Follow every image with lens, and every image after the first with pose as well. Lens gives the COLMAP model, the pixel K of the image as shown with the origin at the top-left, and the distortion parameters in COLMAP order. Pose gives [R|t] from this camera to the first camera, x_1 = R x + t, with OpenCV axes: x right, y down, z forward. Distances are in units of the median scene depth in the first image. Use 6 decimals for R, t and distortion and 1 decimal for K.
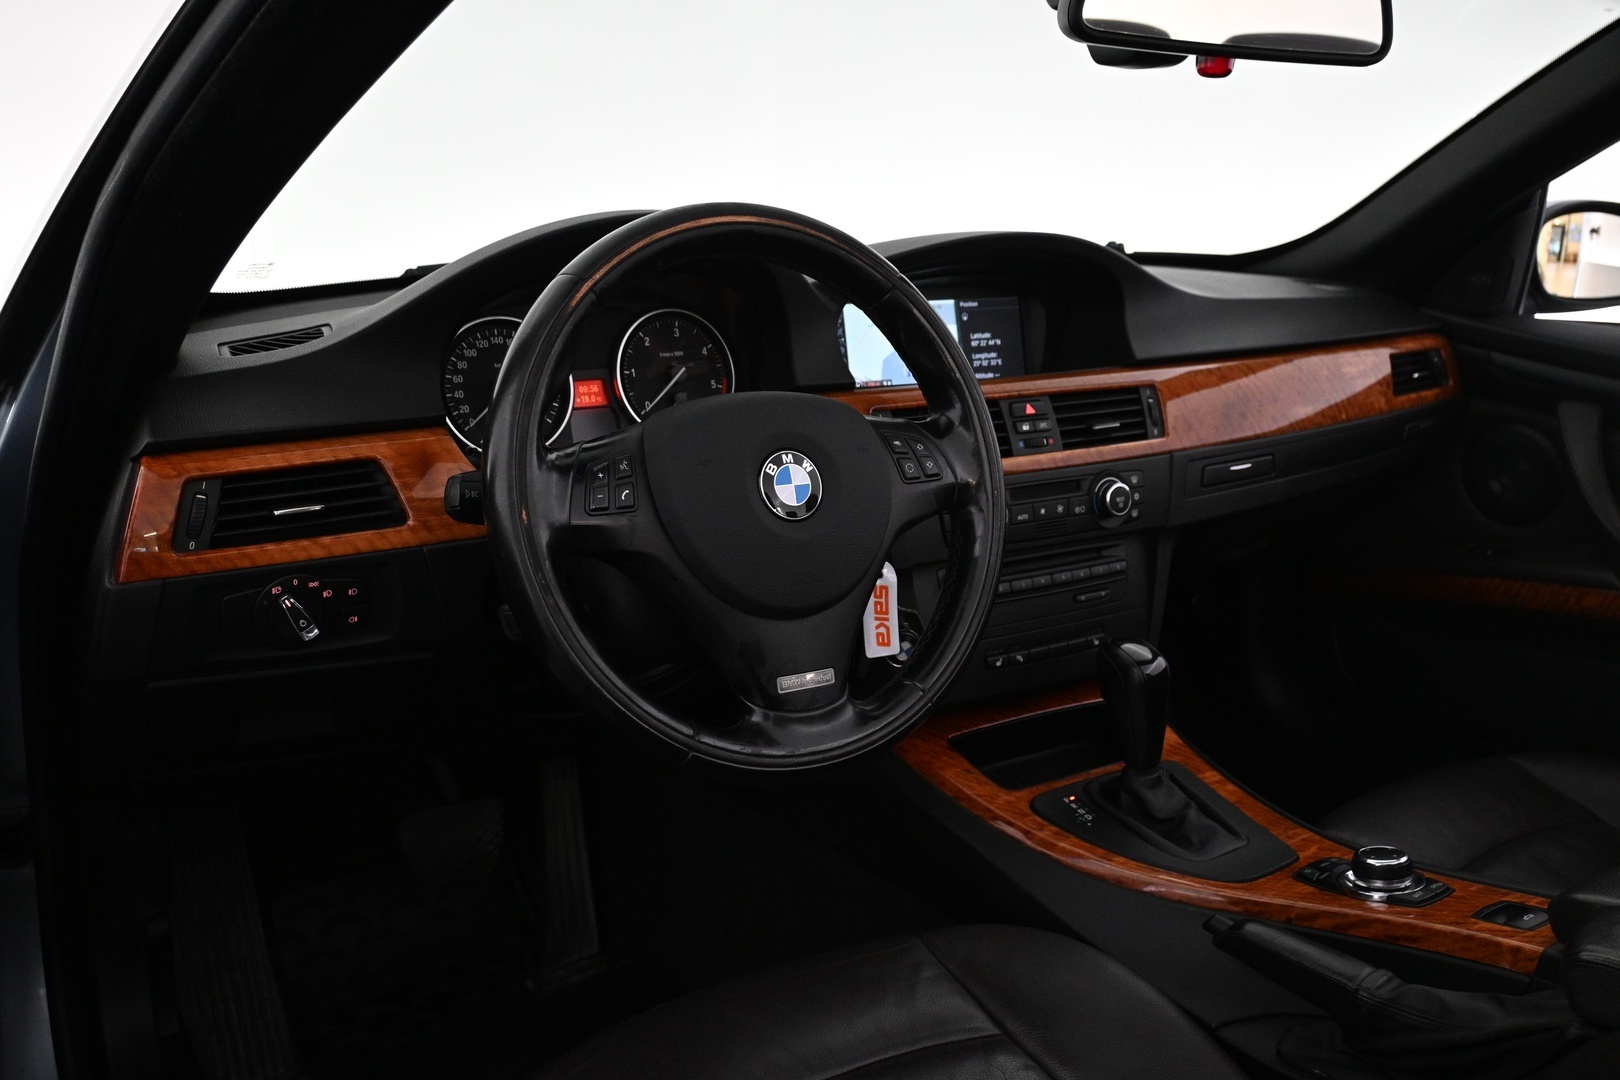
lens RADIAL K [[1371.2, 0, 806.5], [0, 1371.2, 540.4], [0, 0, 1]] dist [-0.084175, -0.001376]
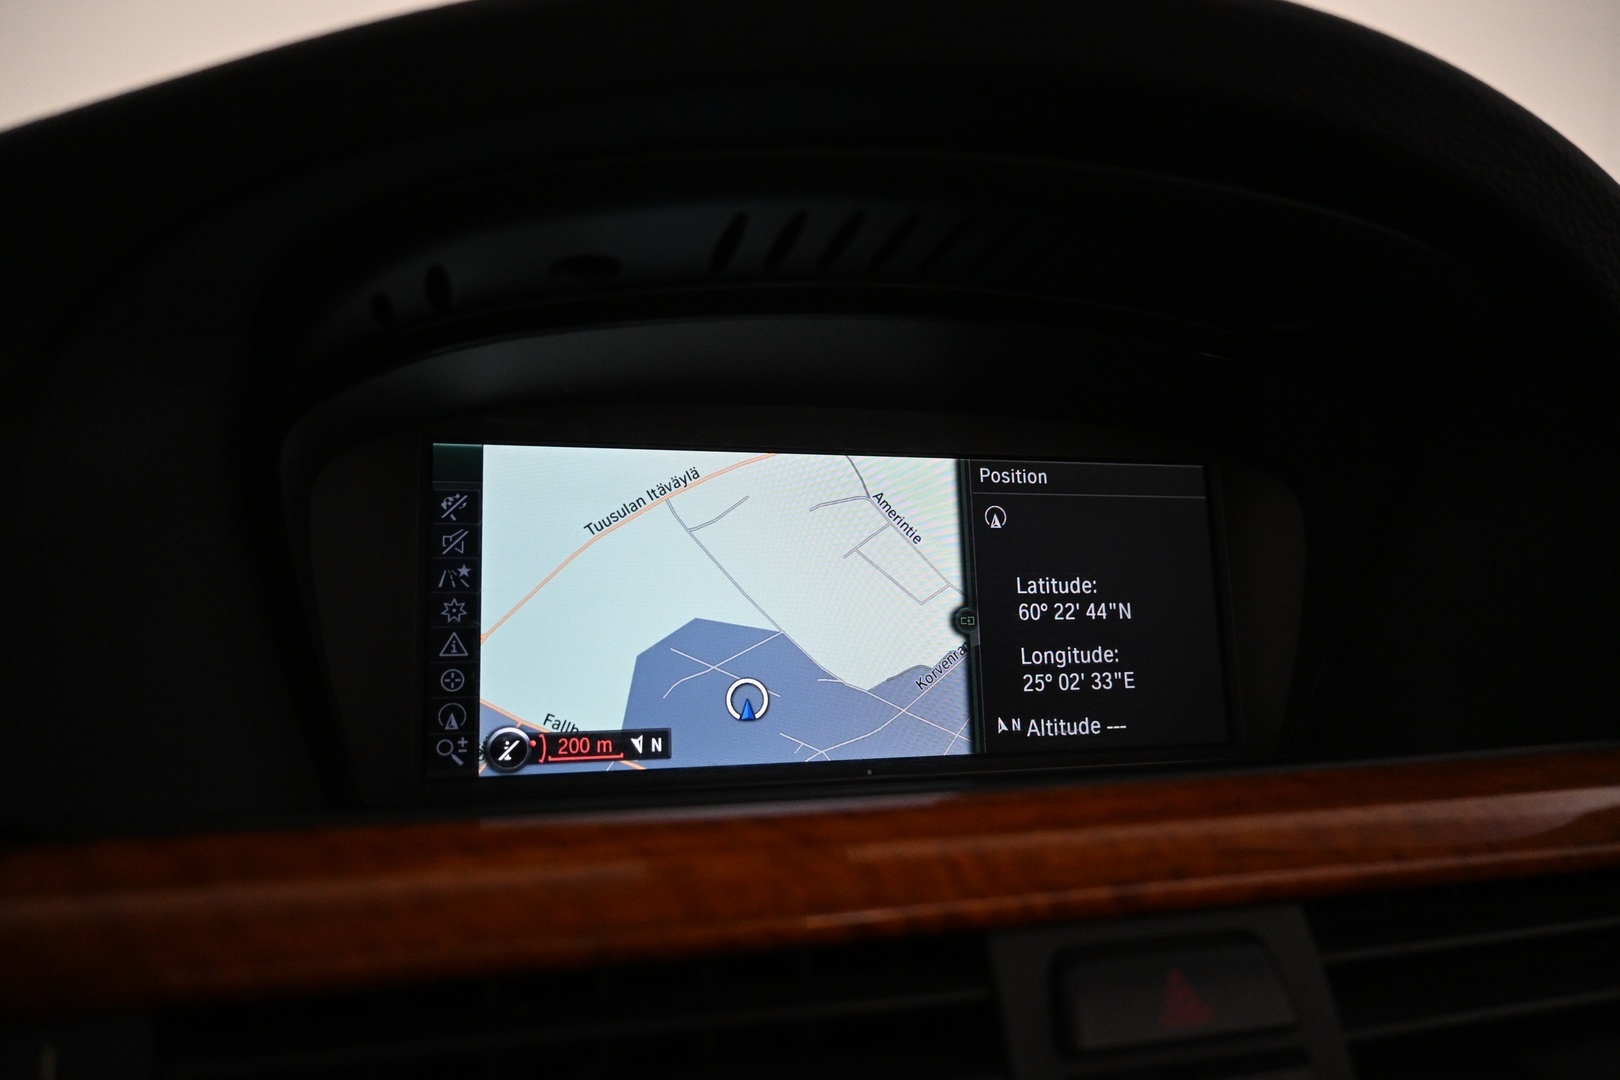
lens RADIAL K [[1098.8, 0, 808.2], [0, 1098.8, 540.6], [0, 0, 1]] dist [-0.000884, 0.003133]
pose [[0.963067, 0.030785, -0.267495, 0.139059], [-0.084183, 0.978066, -0.190526, -0.110942], [0.255763, 0.206008, 0.944535, 0.767835]]
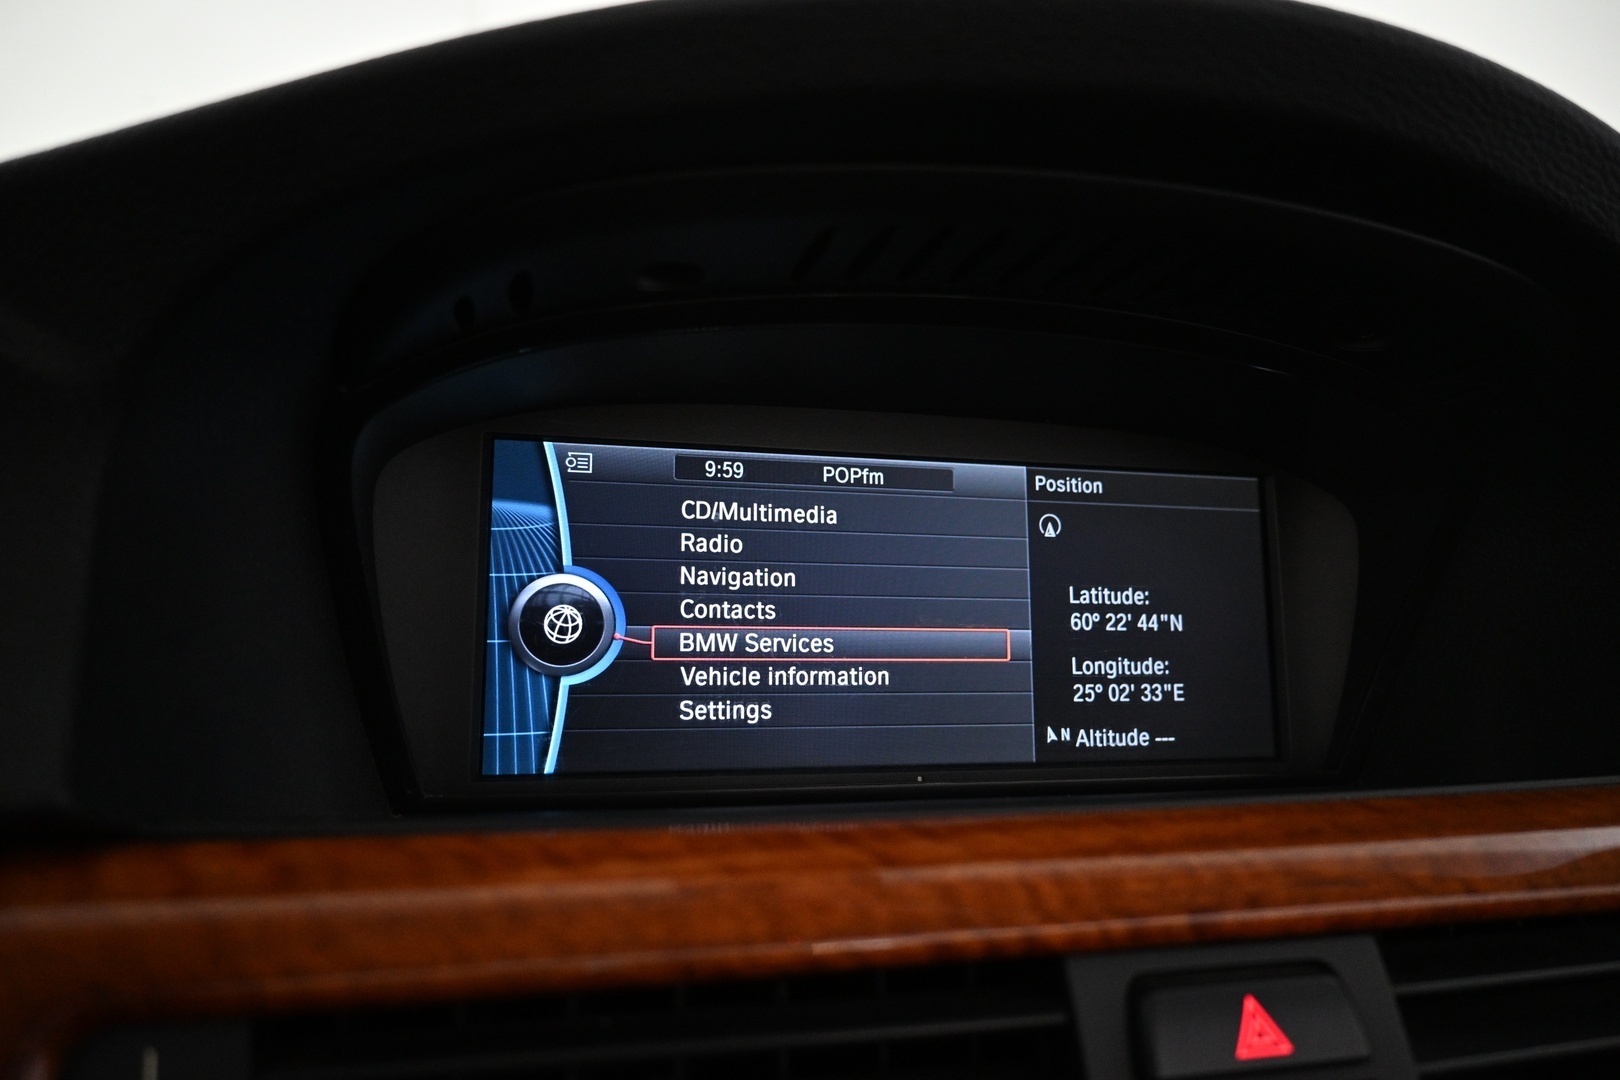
lens RADIAL K [[1098.8, 0, 807.9], [0, 1098.8, 540.2], [0, 0, 1]] dist [-0.000884, 0.003133]
pose [[0.959509, 0.060671, -0.275065, 0.129932], [-0.112054, 0.978148, -0.175128, -0.114098], [0.258429, 0.198859, 0.945341, 0.764891]]
